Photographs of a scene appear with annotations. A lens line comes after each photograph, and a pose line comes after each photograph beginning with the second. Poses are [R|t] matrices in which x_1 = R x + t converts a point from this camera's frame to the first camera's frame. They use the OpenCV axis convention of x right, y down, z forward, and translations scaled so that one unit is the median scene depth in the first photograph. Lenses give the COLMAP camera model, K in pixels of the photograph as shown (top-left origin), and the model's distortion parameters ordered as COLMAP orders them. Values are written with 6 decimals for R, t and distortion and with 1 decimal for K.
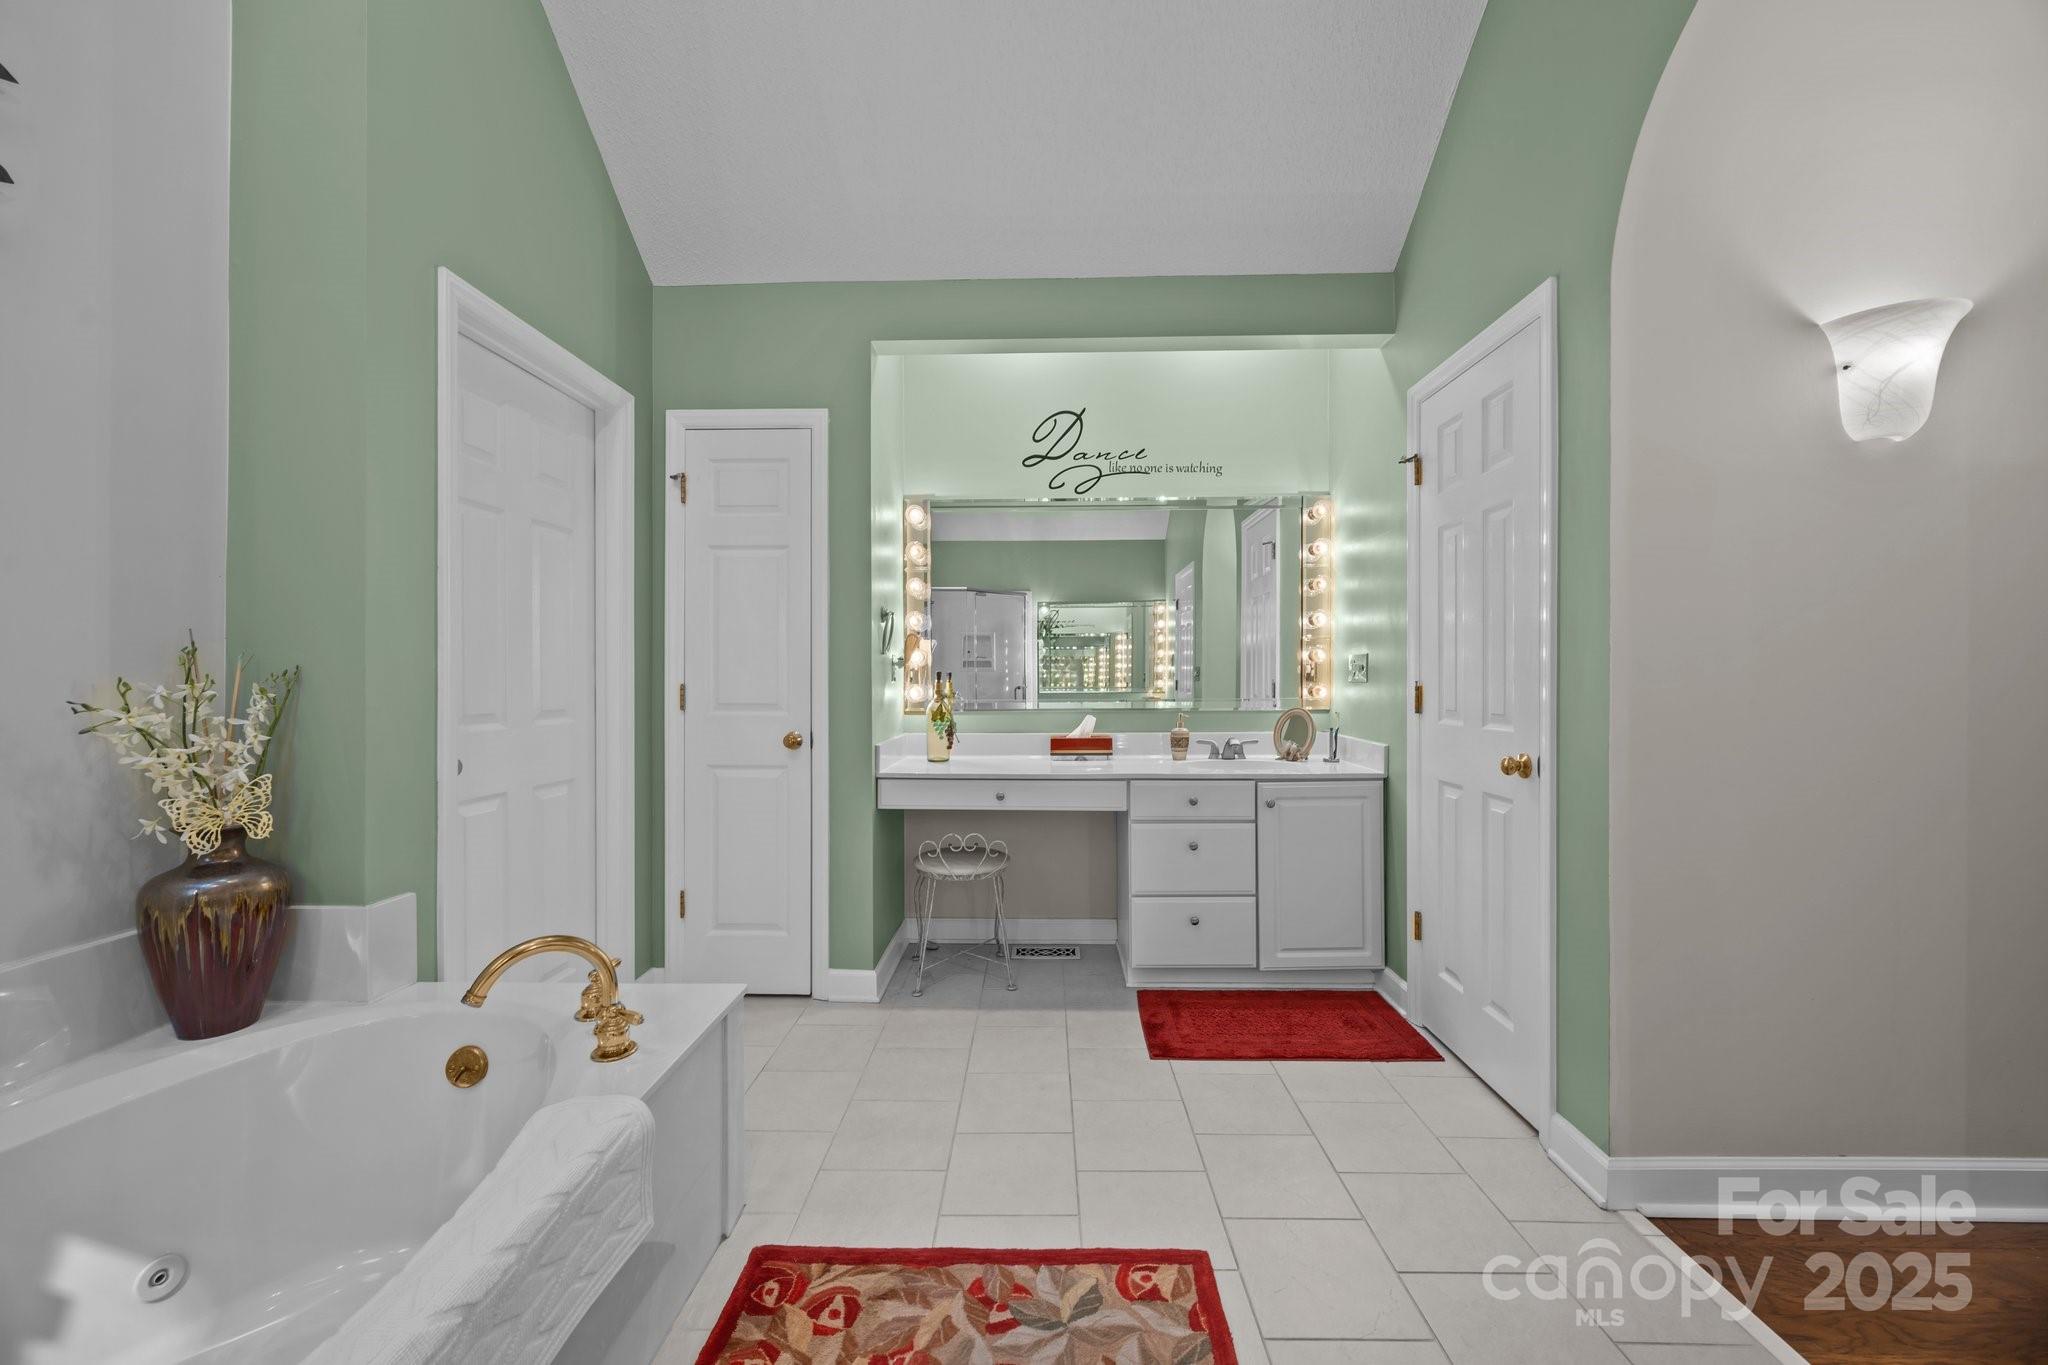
lens RADIAL K [[789.4, 0, 1024.0], [0, 789.4, 682.5], [0, 0, 1]] dist [-0.000549, -0.000045]
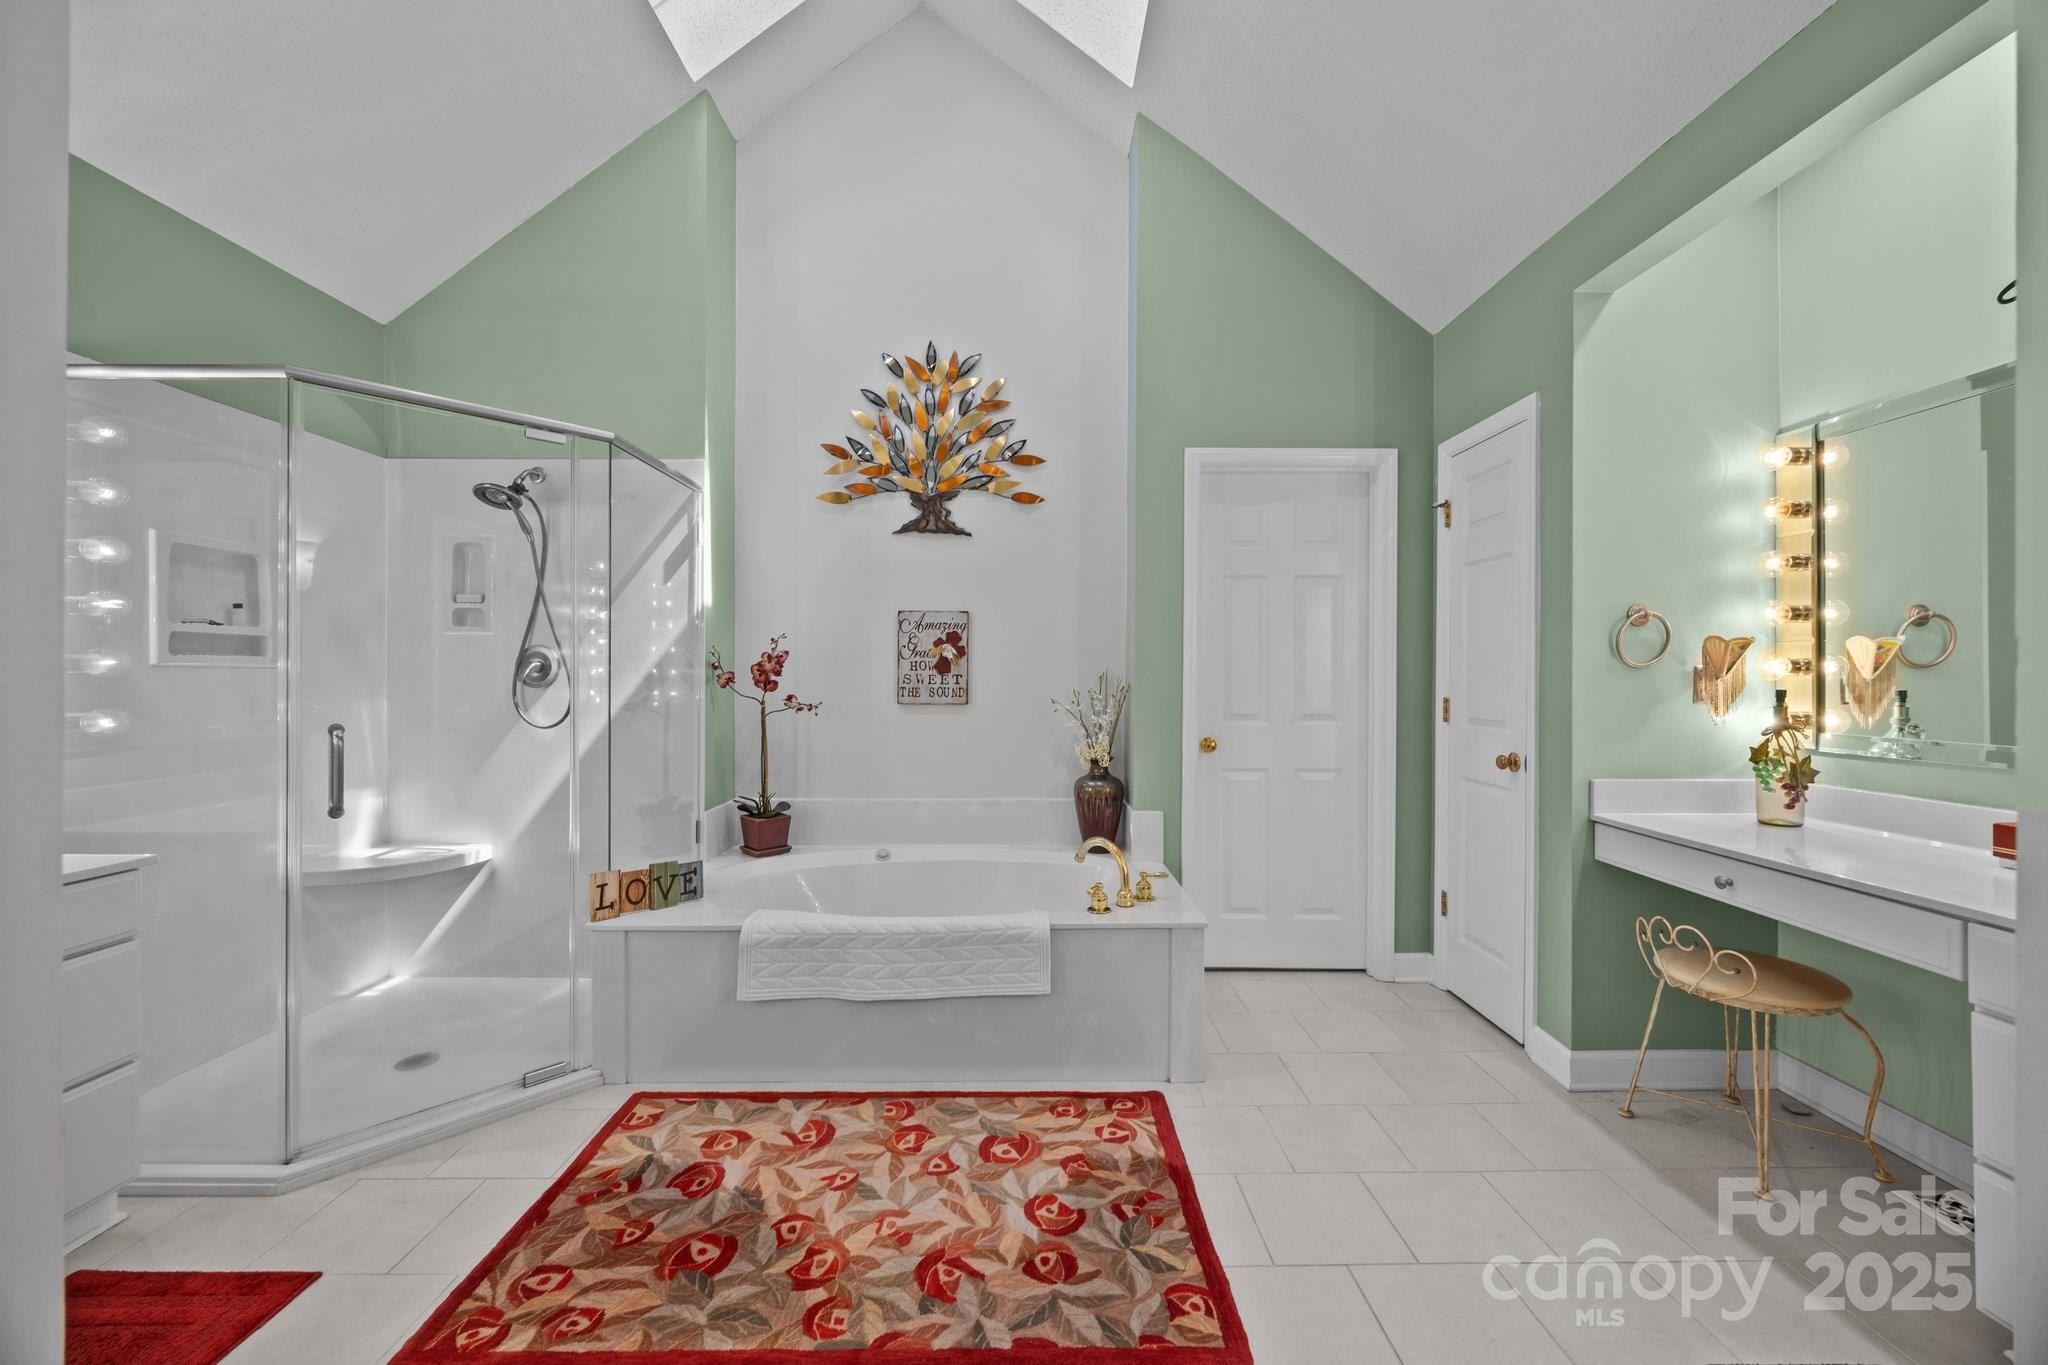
lens RADIAL K [[781.1, 0, 1024.6], [0, 781.1, 676.5], [0, 0, 1]] dist [0.000356, 0.000065]
pose [[0.024723, 0.004790, -0.999683, 1.037673], [-0.004402, 0.999979, 0.004683, -0.048364], [0.999685, 0.004285, 0.024744, 0.684661]]
